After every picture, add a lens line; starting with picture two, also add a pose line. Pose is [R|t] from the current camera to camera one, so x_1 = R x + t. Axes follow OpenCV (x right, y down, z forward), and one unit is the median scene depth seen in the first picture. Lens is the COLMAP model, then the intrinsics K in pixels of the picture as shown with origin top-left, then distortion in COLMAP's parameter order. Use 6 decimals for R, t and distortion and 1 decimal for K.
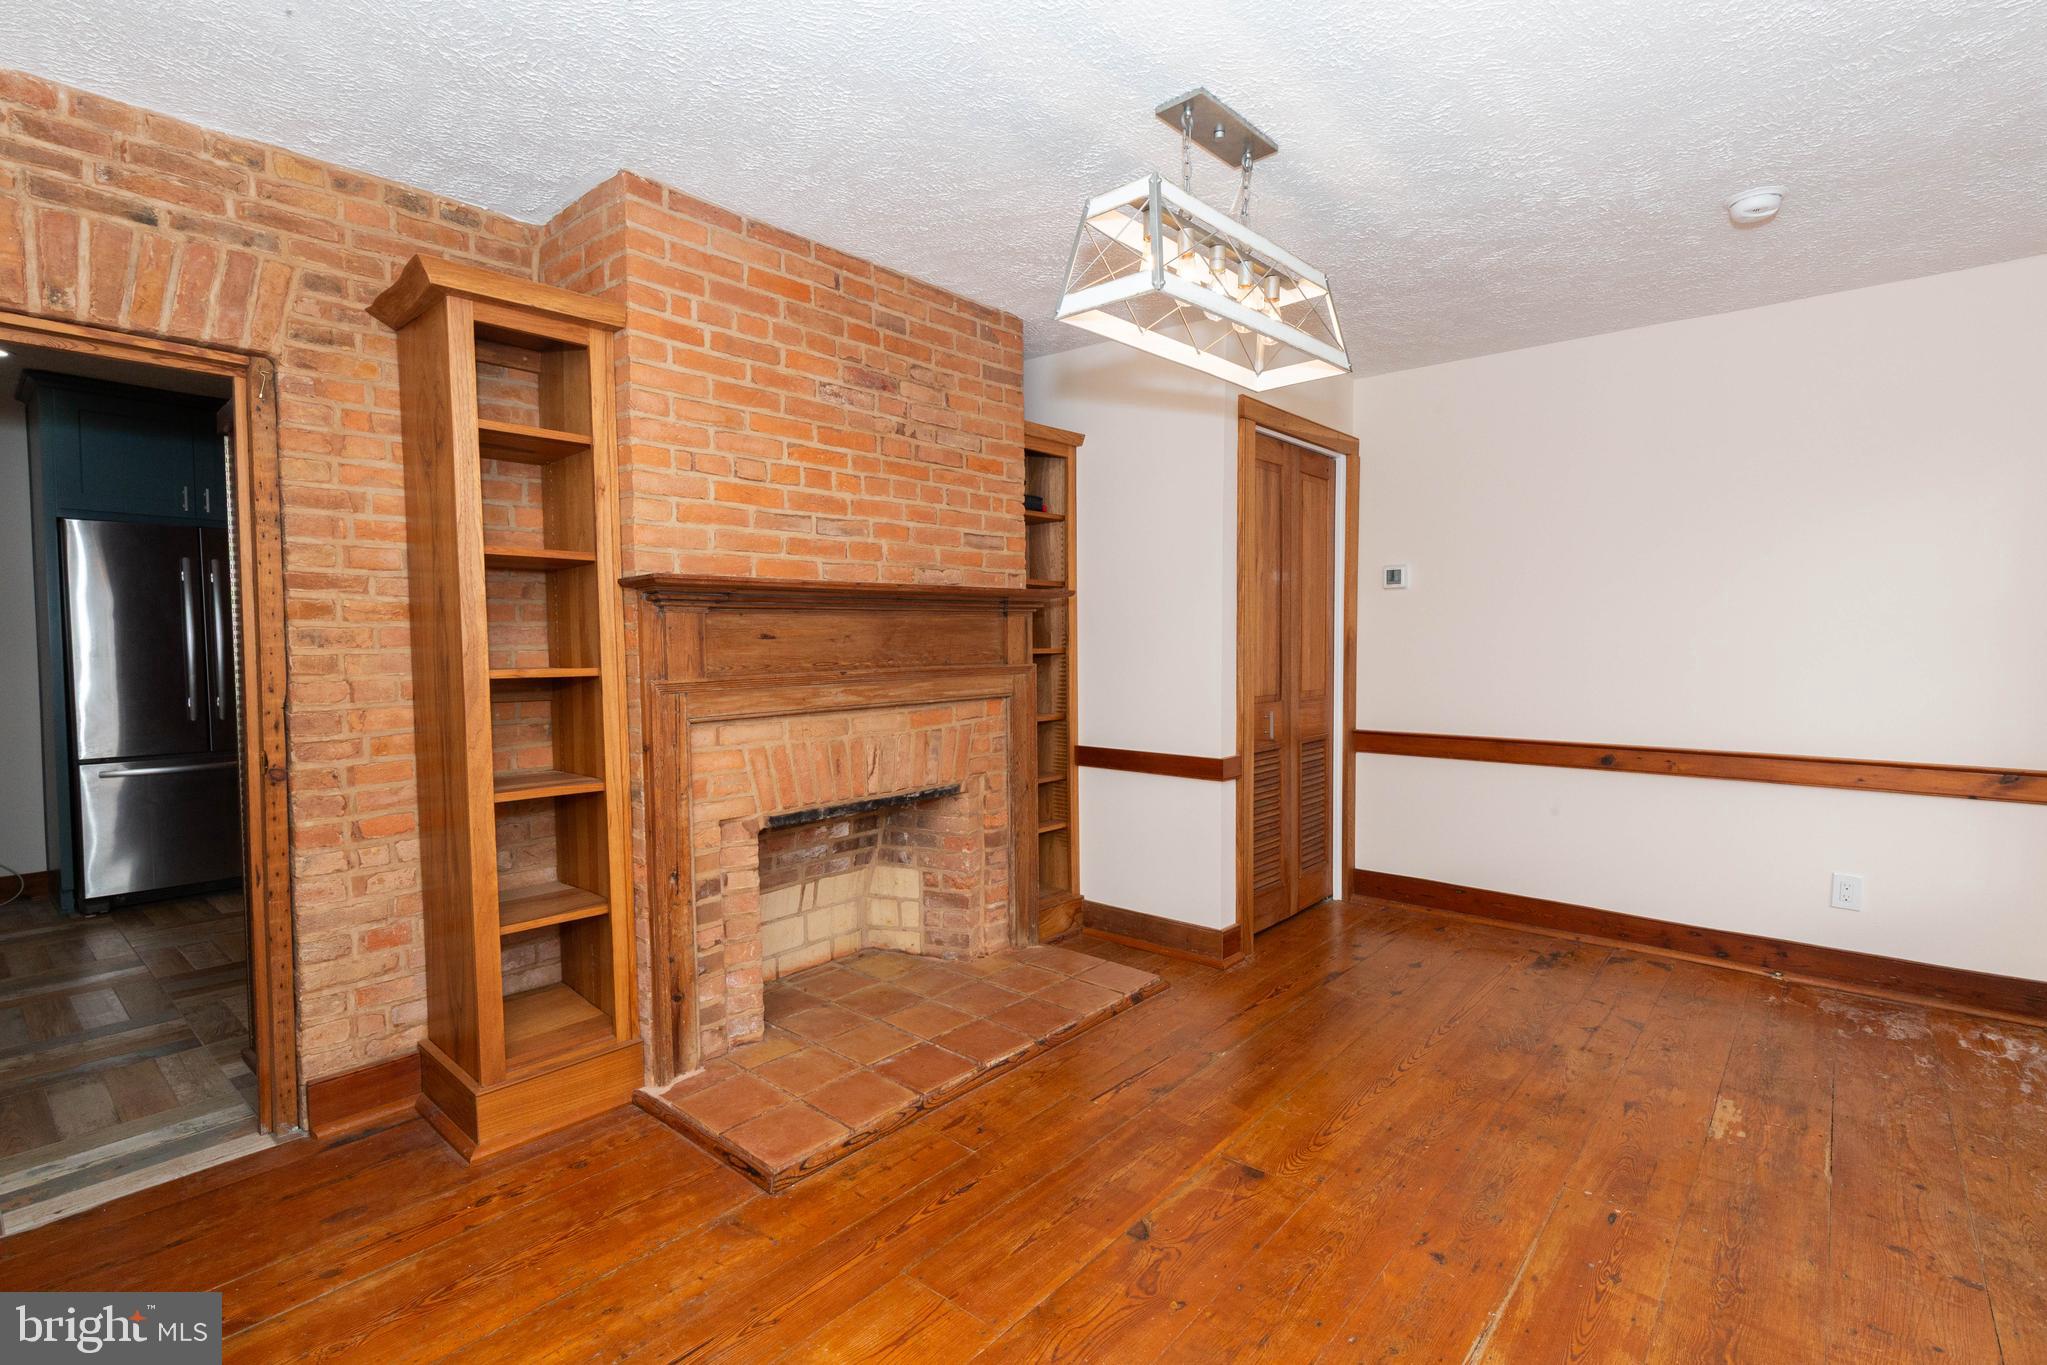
lens RADIAL K [[957.2, 0, 1044.2], [0, 957.2, 683.9], [0, 0, 1]] dist [0.012232, -0.000217]
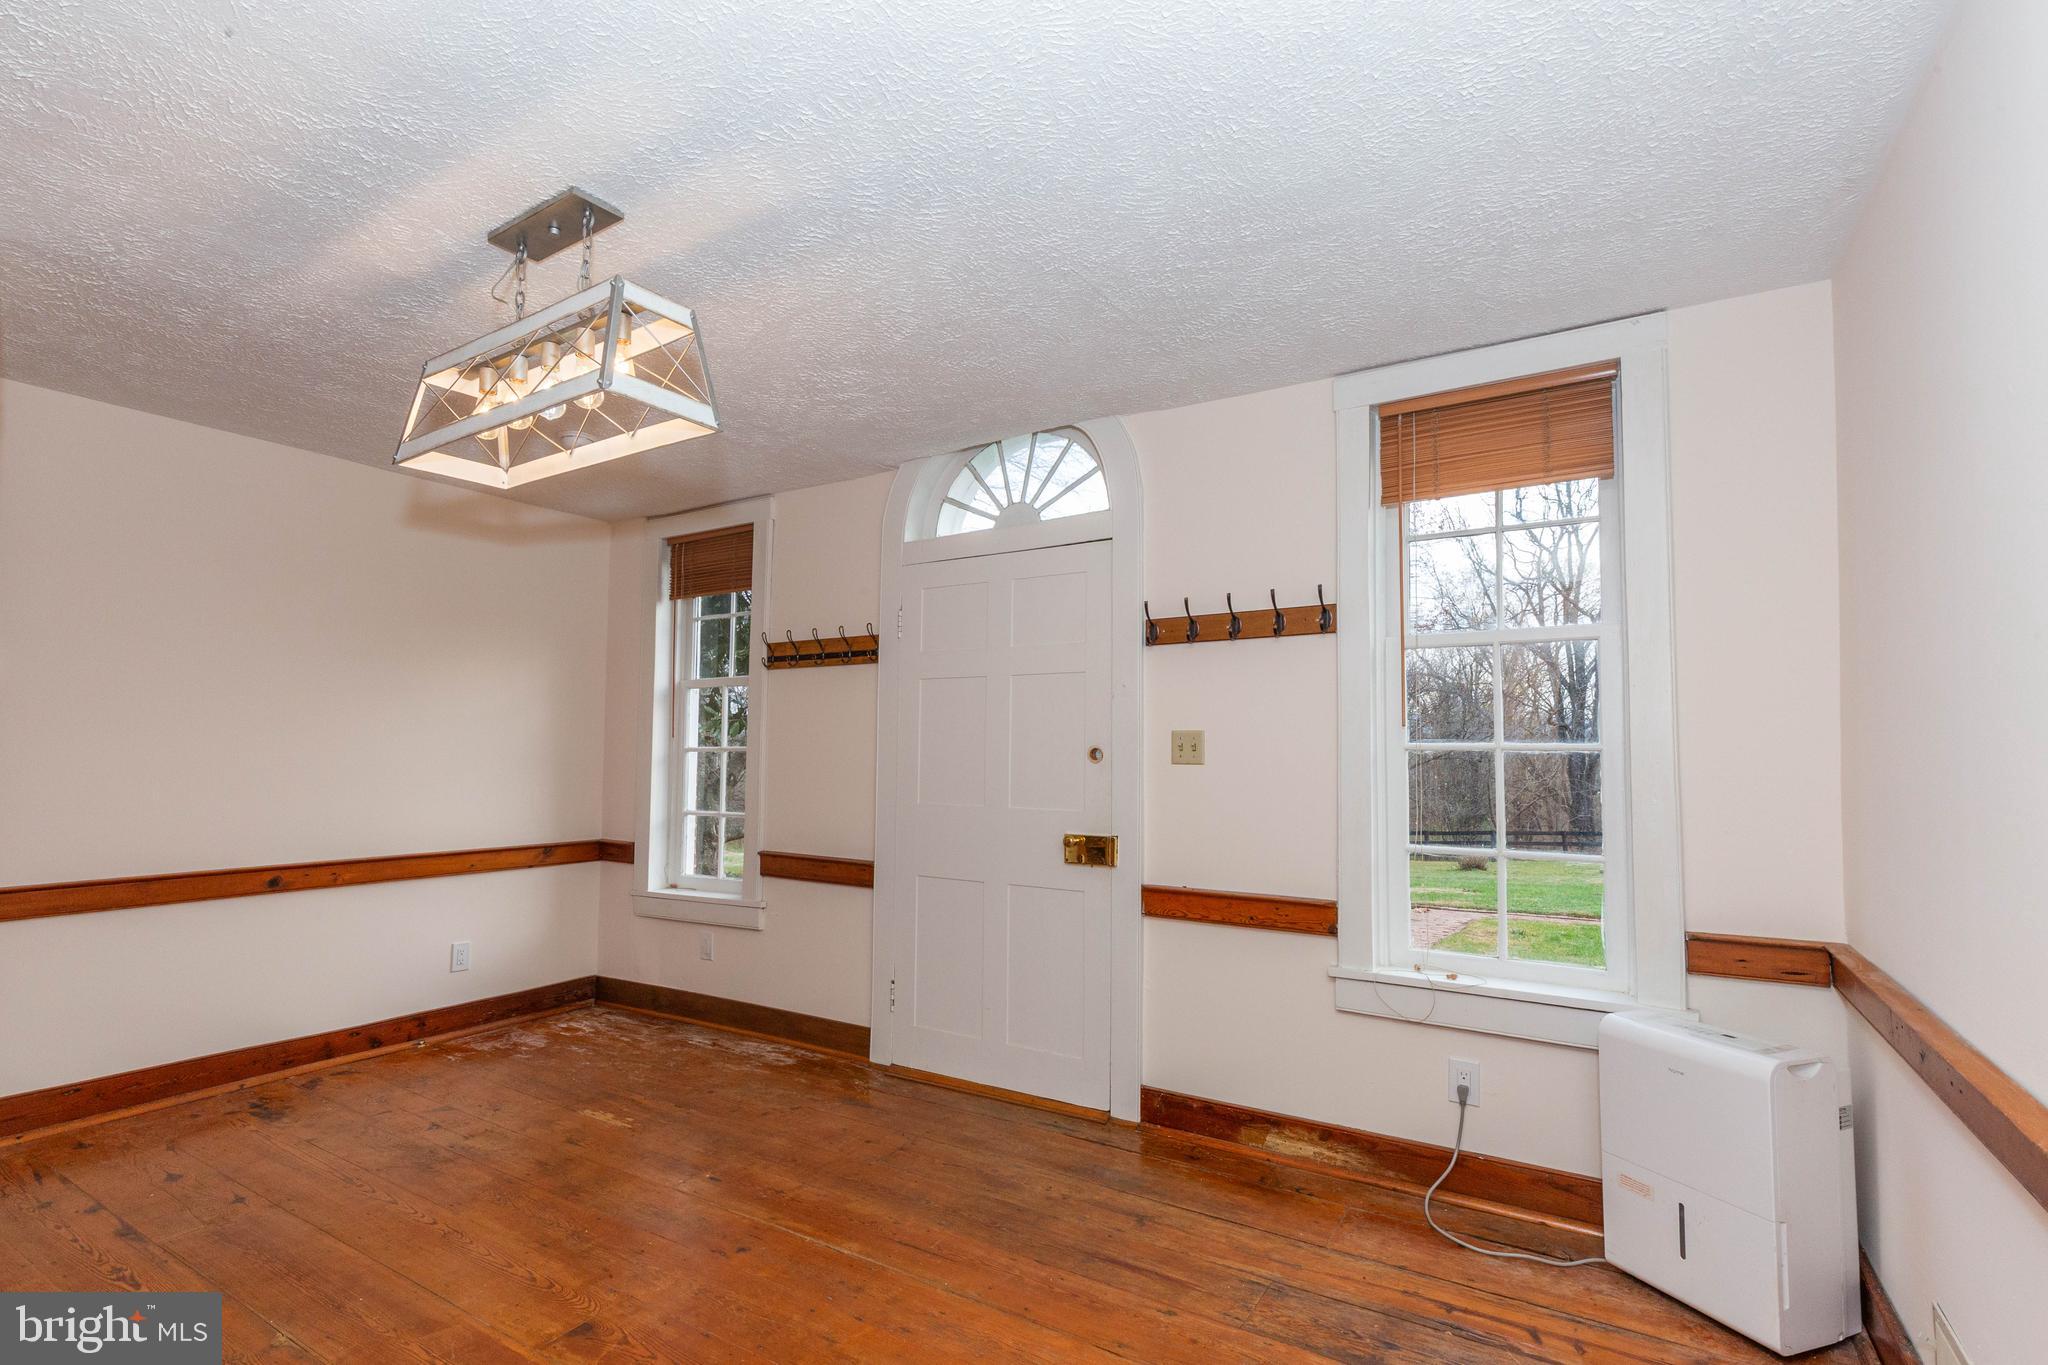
lens RADIAL K [[971.7, 0, 993.0], [0, 971.7, 700.2], [0, 0, 1]] dist [-0.001758, 0.000009]
pose [[-0.133343, 0.056212, 0.989474, -0.578046], [0.042337, 0.997802, -0.050980, -0.026464], [-0.990165, 0.035094, -0.135430, 0.511069]]
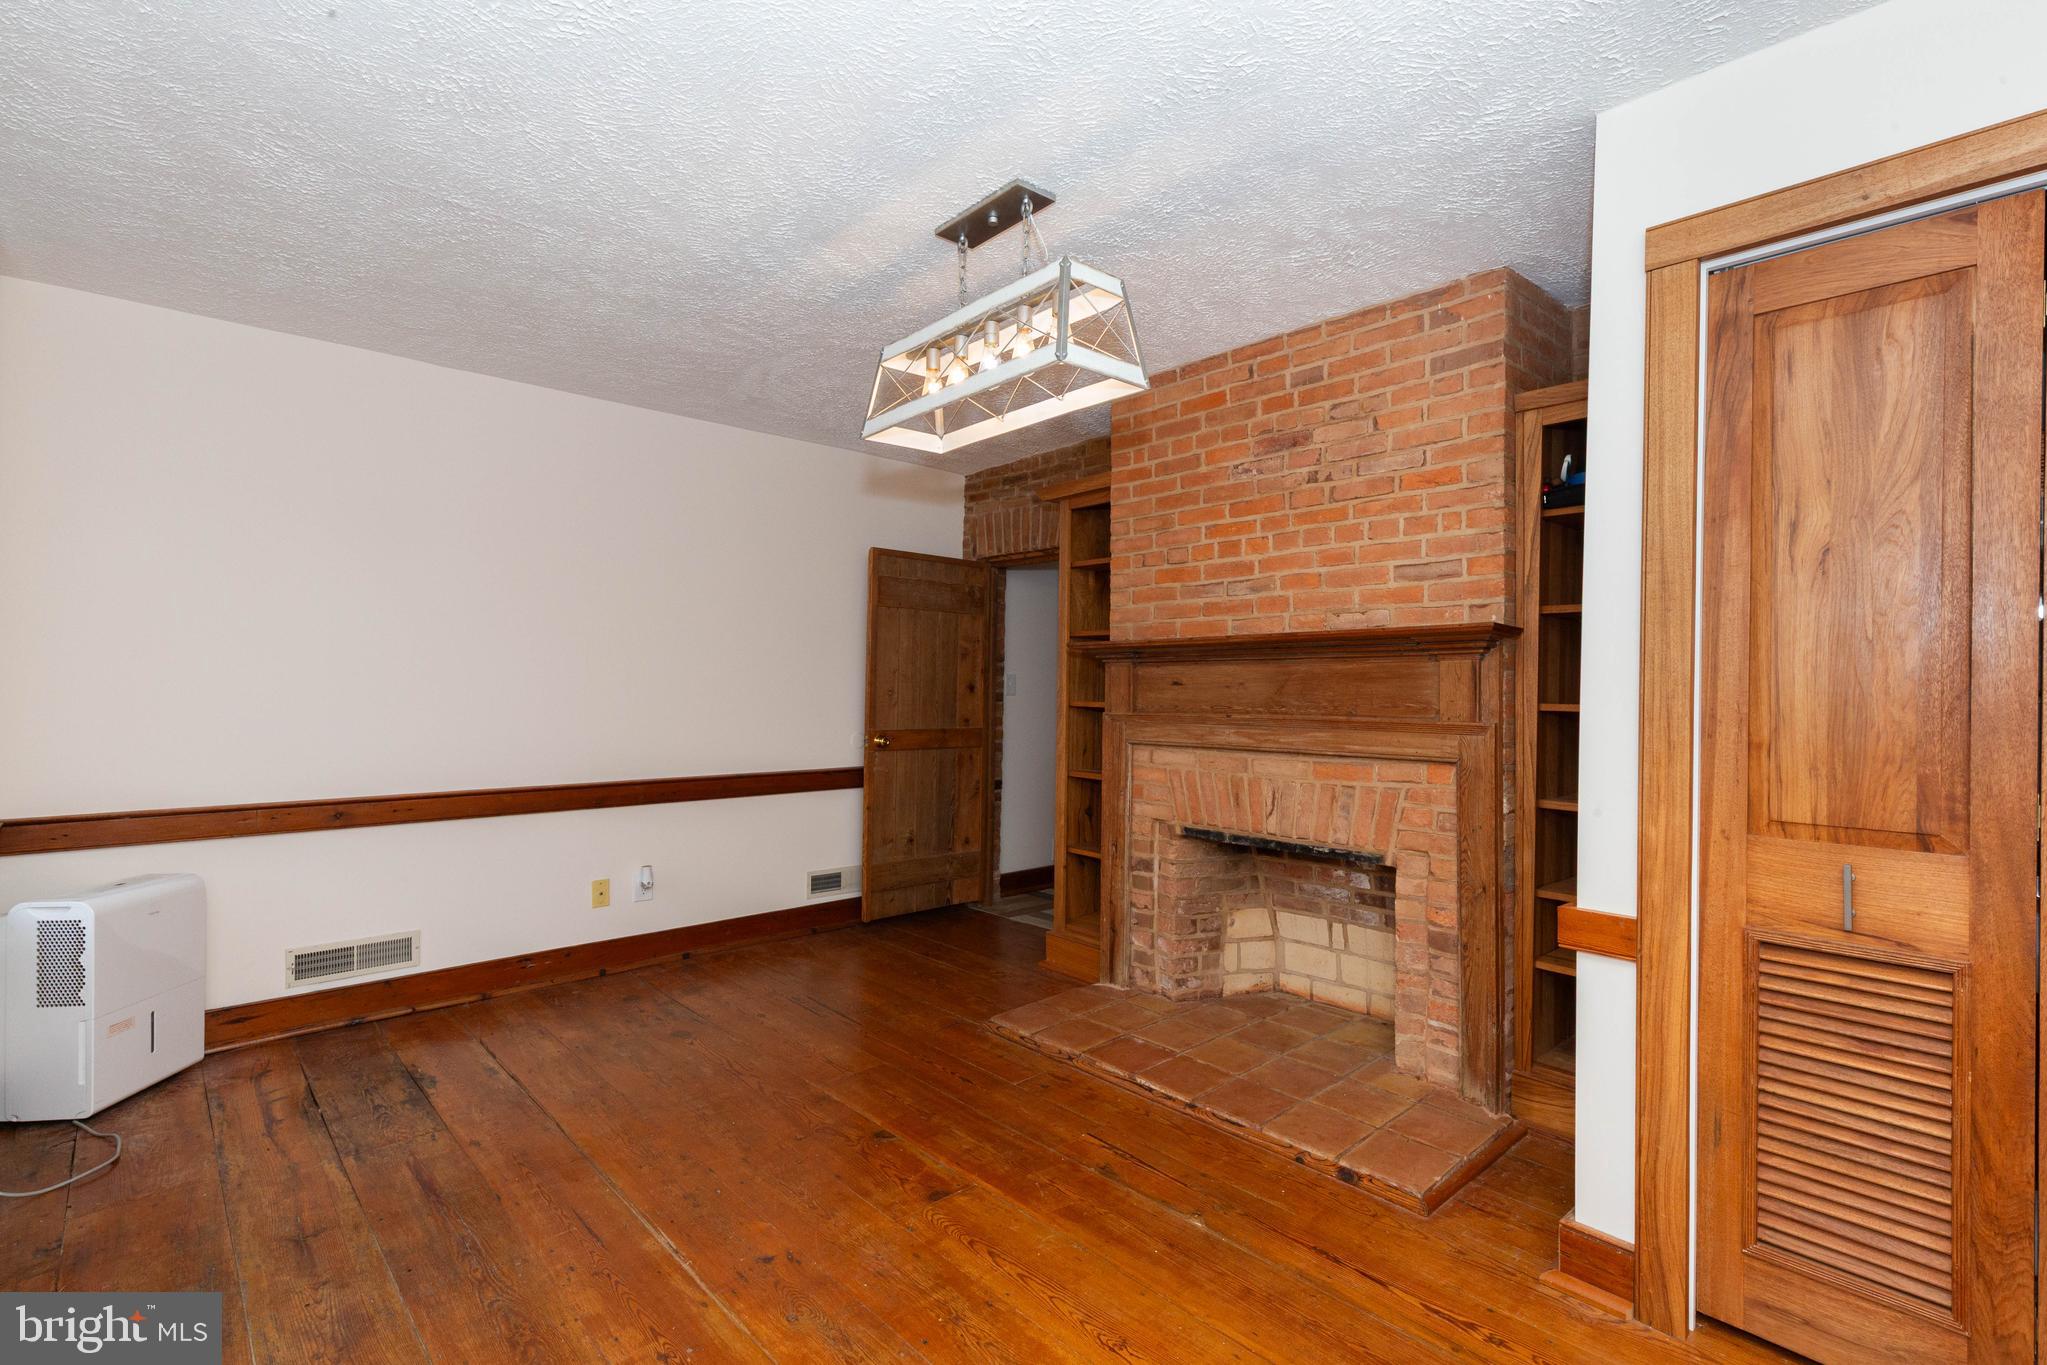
lens RADIAL K [[957.2, 0, 1044.2], [0, 957.2, 683.9], [0, 0, 1]] dist [0.012232, -0.000217]
pose [[-0.117072, 0.003384, -0.993118, 0.893253], [-0.055813, 0.998391, 0.009982, -0.046031], [0.991554, 0.056597, -0.116695, 0.867393]]
